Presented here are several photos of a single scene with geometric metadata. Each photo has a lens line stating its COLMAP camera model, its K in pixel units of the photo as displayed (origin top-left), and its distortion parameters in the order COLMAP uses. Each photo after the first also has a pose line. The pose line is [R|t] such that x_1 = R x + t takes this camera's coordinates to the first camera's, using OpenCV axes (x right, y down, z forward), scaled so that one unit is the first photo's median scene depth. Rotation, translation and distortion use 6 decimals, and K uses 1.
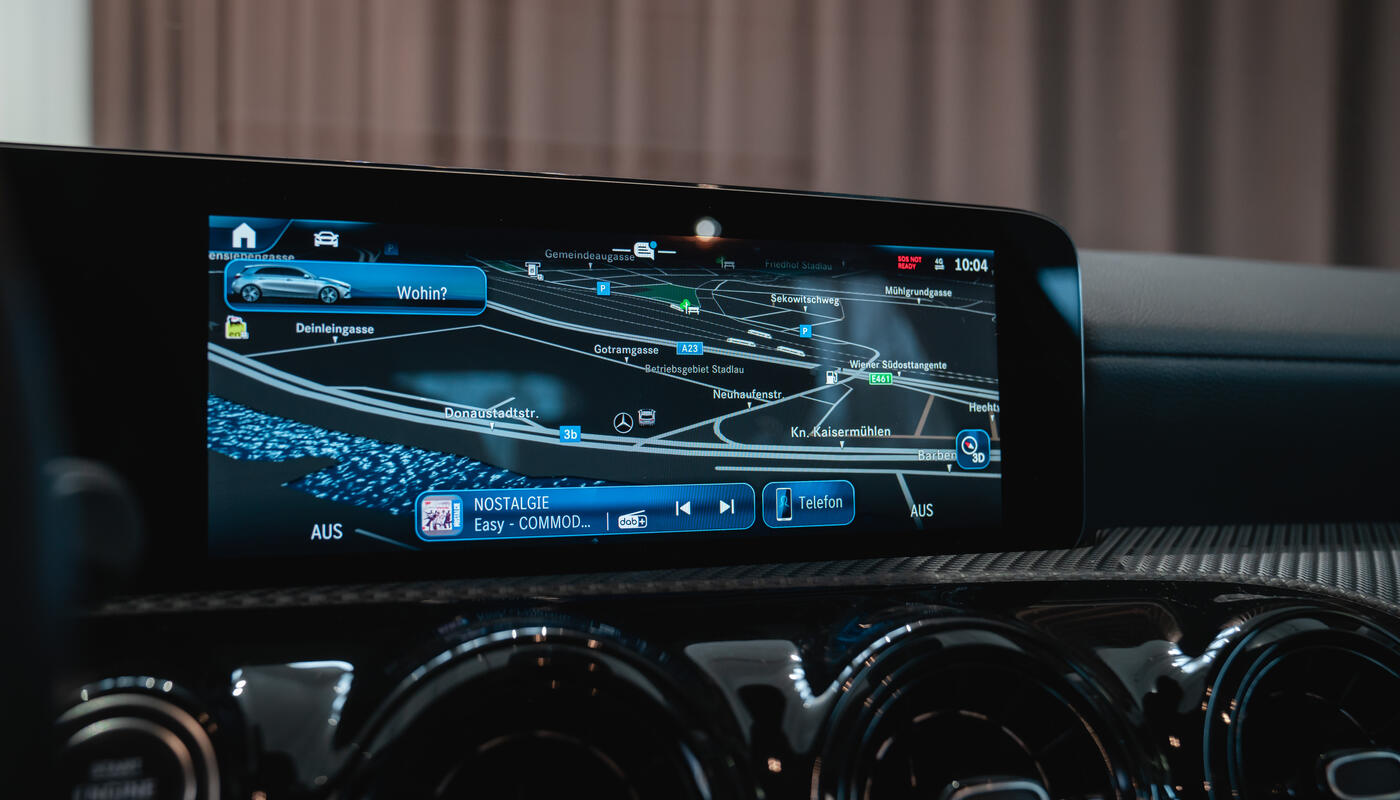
lens RADIAL K [[1251.6, 0, 700.2], [0, 1251.6, 402.5], [0, 0, 1]] dist [-0.004504, -0.000490]
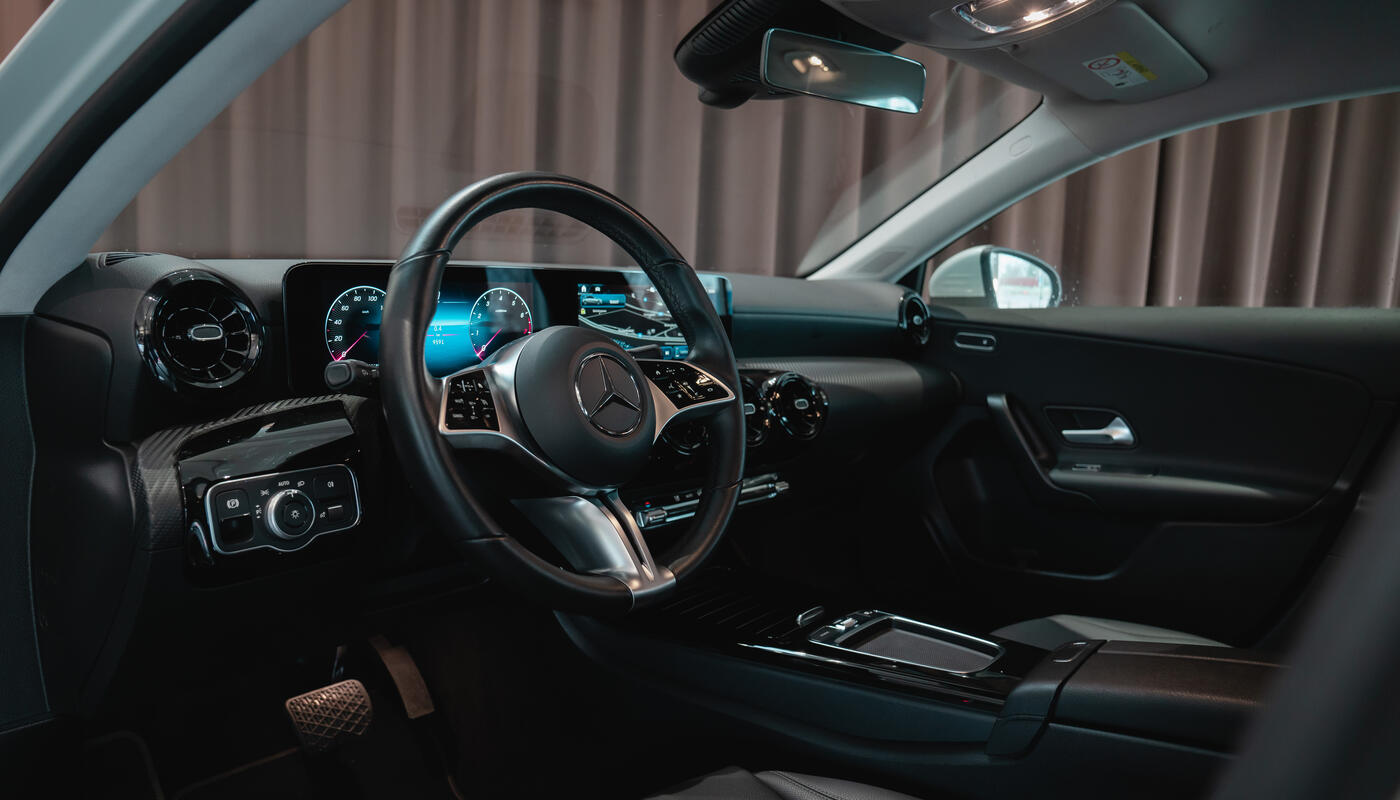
lens RADIAL K [[960.2, 0, 699.7], [0, 960.2, 398.3], [0, 0, 1]] dist [-0.000369, -0.000003]
pose [[0.870740, -0.021901, 0.491257, -1.568380], [-0.050079, 0.989864, 0.132895, -0.211129], [-0.489188, -0.140319, 0.860817, -1.946679]]
